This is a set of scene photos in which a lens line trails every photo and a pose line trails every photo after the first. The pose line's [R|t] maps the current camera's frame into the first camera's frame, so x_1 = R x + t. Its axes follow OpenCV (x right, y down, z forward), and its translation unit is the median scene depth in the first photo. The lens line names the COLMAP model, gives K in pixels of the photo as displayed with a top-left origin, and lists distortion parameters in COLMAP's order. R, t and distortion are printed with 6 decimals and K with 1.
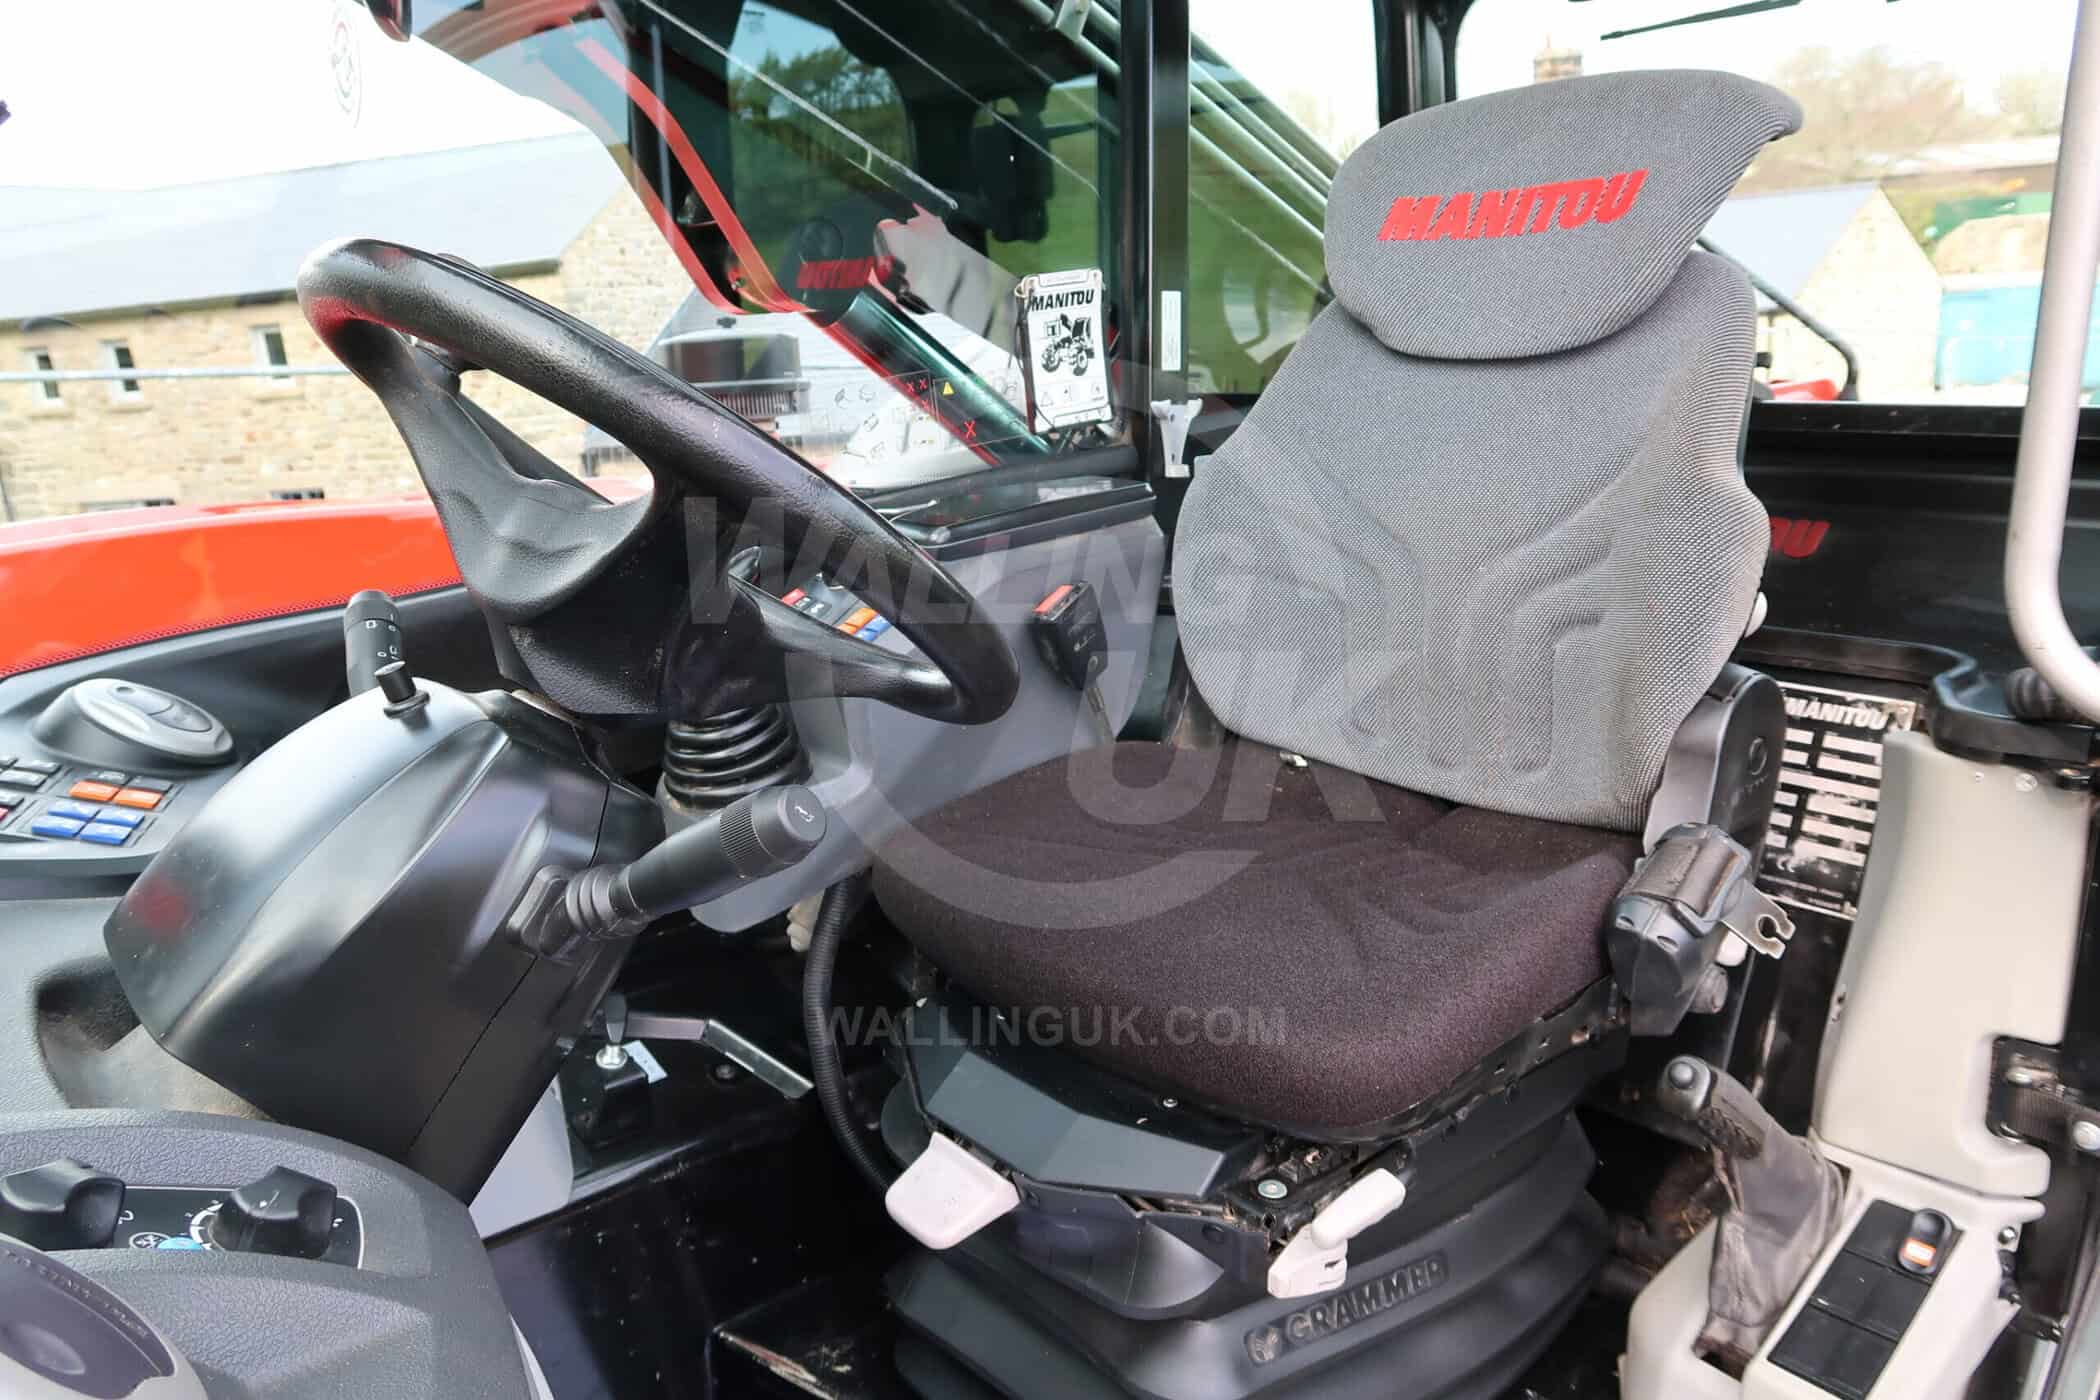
lens RADIAL K [[1432.1, 0, 1053.1], [0, 1432.1, 686.1], [0, 0, 1]] dist [-0.031100, 0.011480]
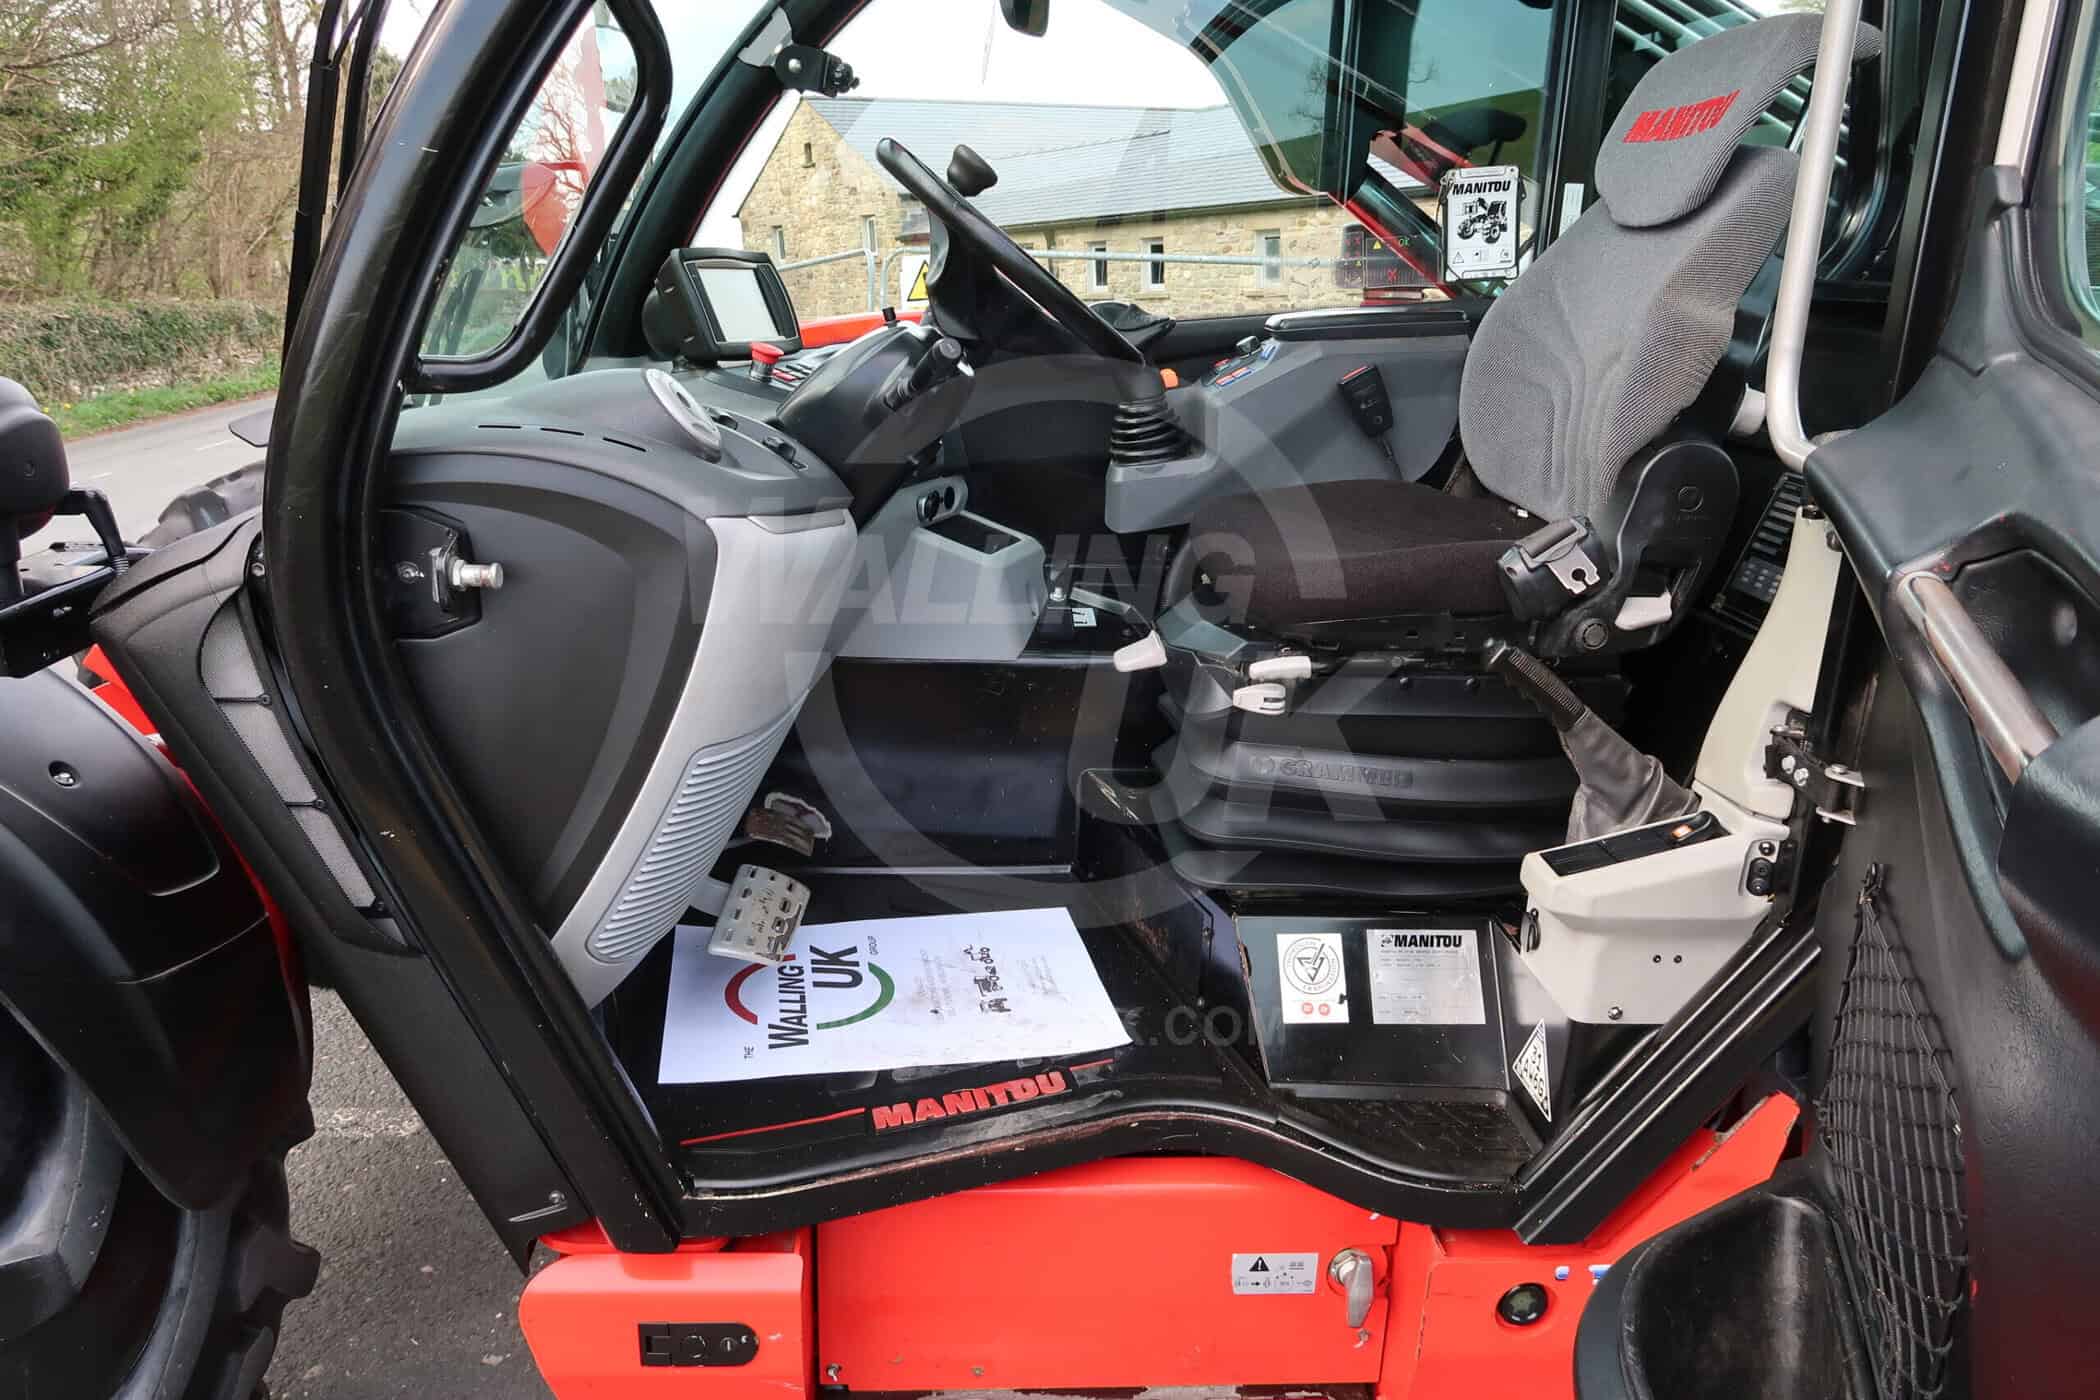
lens RADIAL K [[1432.1, 0, 1053.1], [0, 1432.1, 686.1], [0, 0, 1]] dist [-0.031100, 0.011480]
pose [[0.796392, 0.210162, -0.567090, 0.328602], [-0.180069, 0.977552, 0.109398, 0.076140], [0.577351, 0.014992, 0.816358, -0.218504]]
